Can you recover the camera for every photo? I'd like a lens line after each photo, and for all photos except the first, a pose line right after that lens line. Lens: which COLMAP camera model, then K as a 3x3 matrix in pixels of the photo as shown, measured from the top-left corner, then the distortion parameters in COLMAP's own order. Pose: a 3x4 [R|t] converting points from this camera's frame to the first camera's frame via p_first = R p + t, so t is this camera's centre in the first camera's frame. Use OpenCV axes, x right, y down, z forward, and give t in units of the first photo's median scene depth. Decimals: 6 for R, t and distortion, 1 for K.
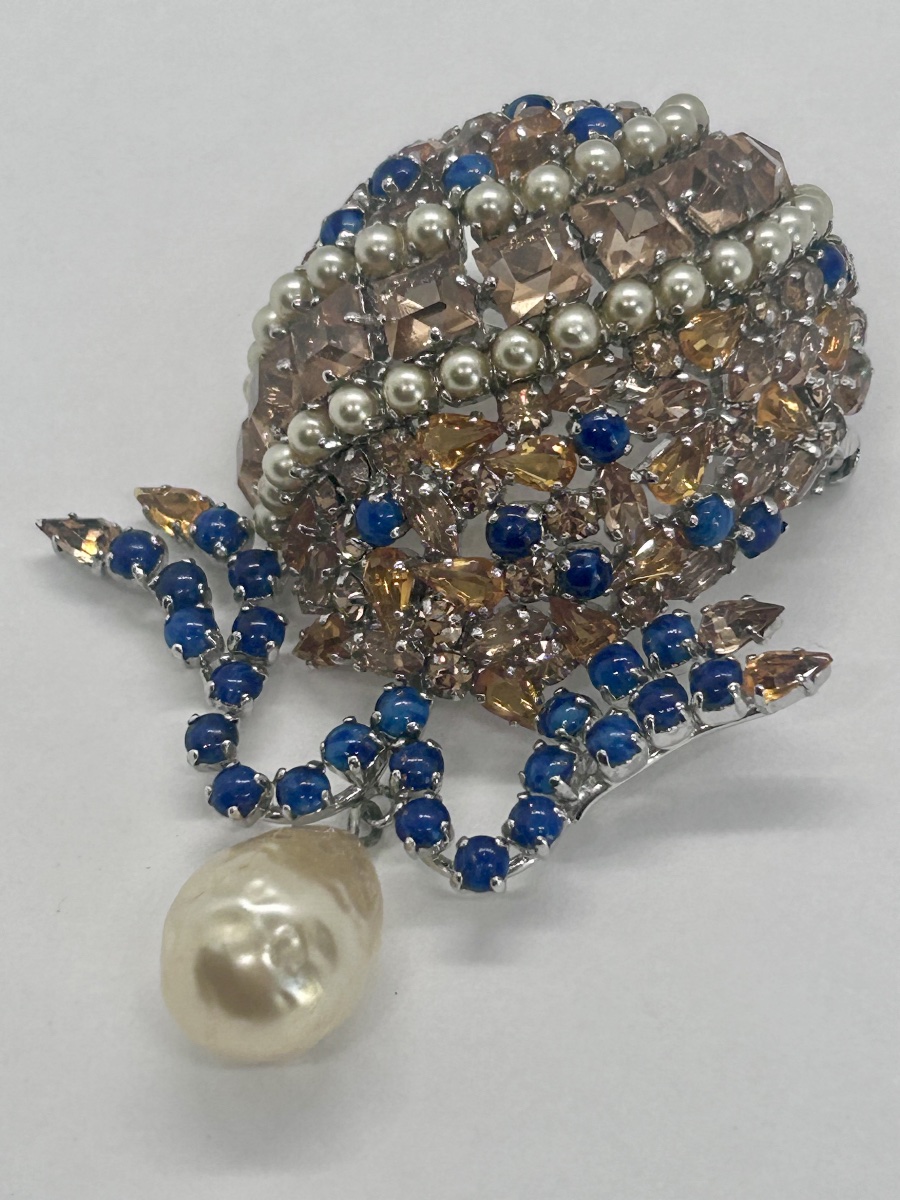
lens RADIAL K [[3255.1, 0, 450.9], [0, 3255.1, 601.2], [0, 0, 1]] dist [0.048235, 0.000000]
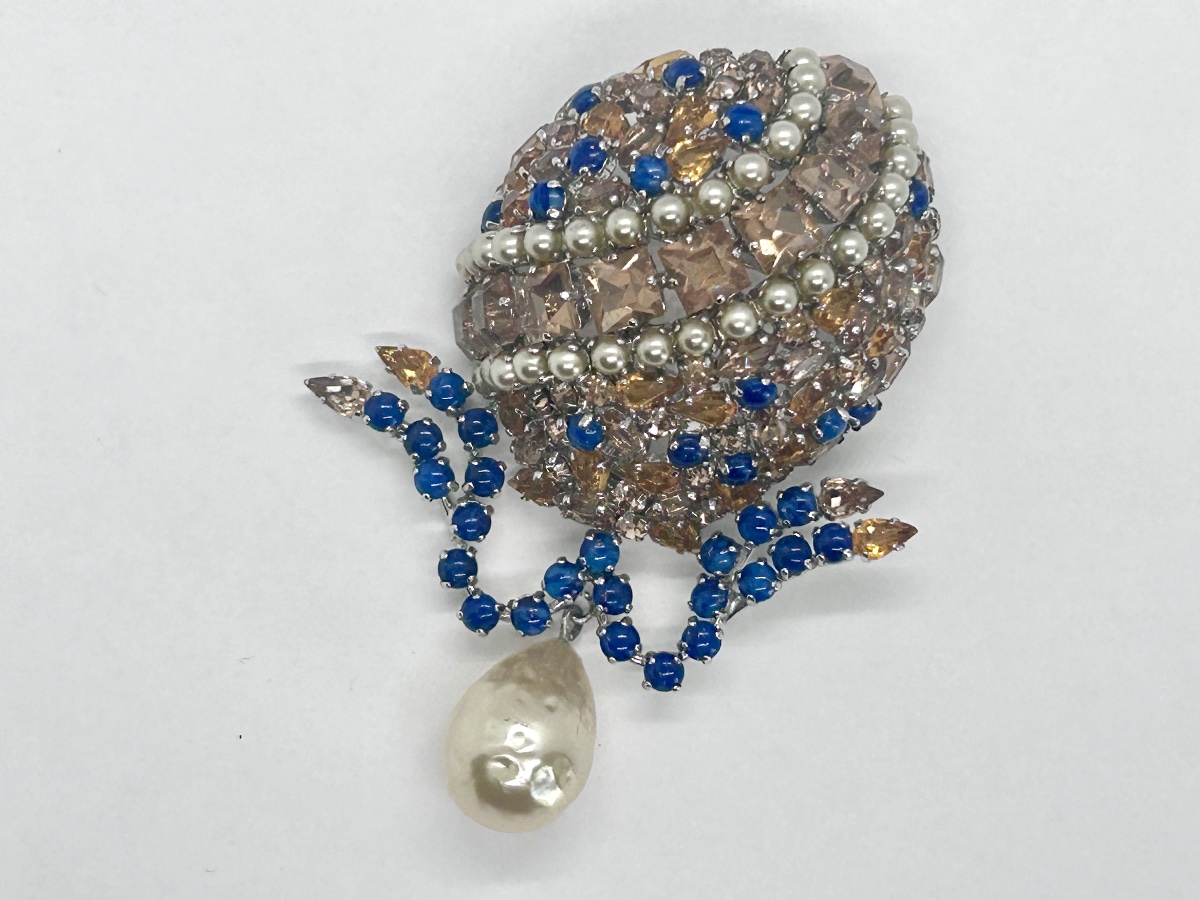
lens RADIAL K [[3255.1, 0, 598.0], [0, 3255.1, 449.2], [0, 0, 1]] dist [0.048235, 0.000000]
pose [[0.993572, -0.047504, 0.102752, -0.155304], [-0.001584, 0.901767, 0.432219, -0.600162], [-0.113191, -0.429603, 0.895896, -0.202633]]
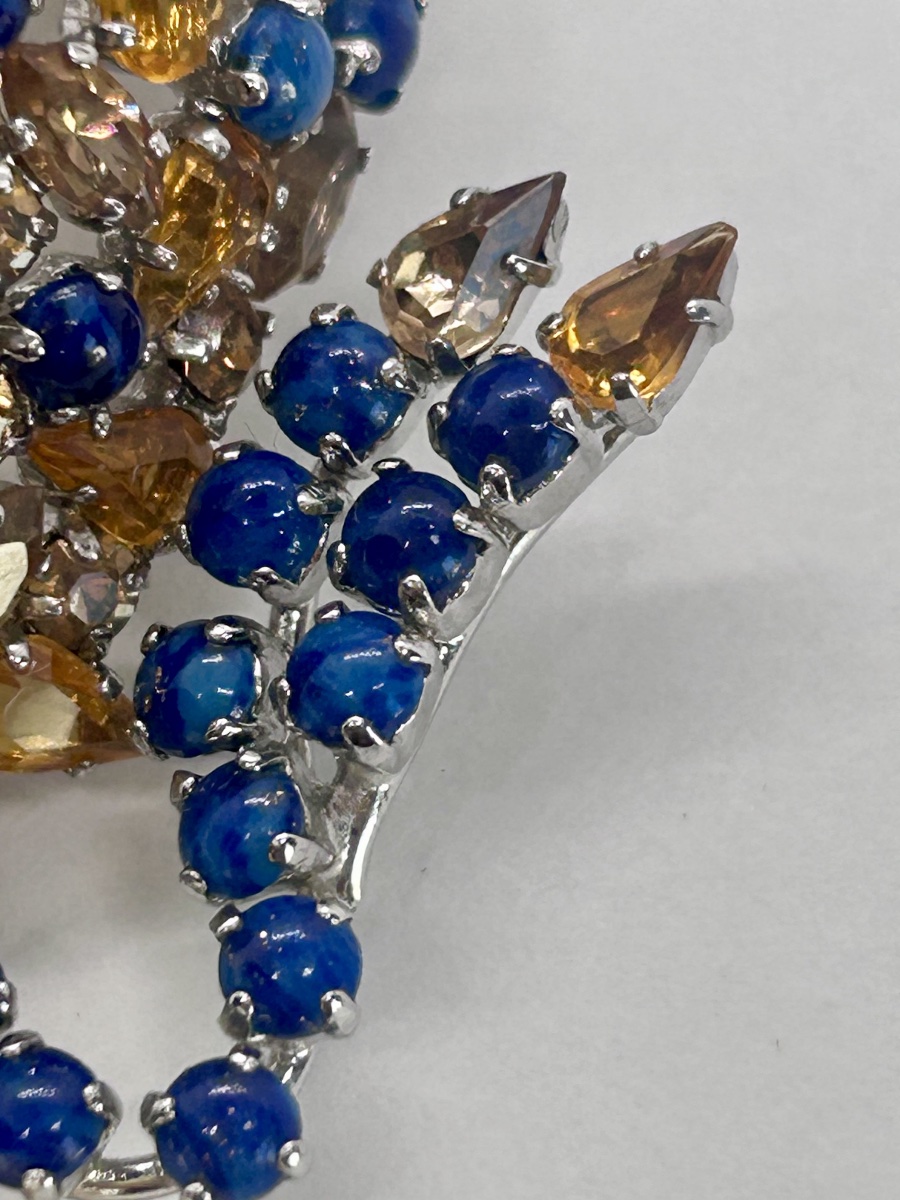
lens RADIAL K [[4643.8, 0, 449.7], [0, 4643.8, 599.6], [0, 0, 1]] dist [0.160086, 0.000000]
pose [[0.839177, -0.491374, 0.233096, -0.064406], [0.473108, 0.870948, 0.132734, -0.033547], [-0.268236, -0.001108, 0.963353, 0.459388]]
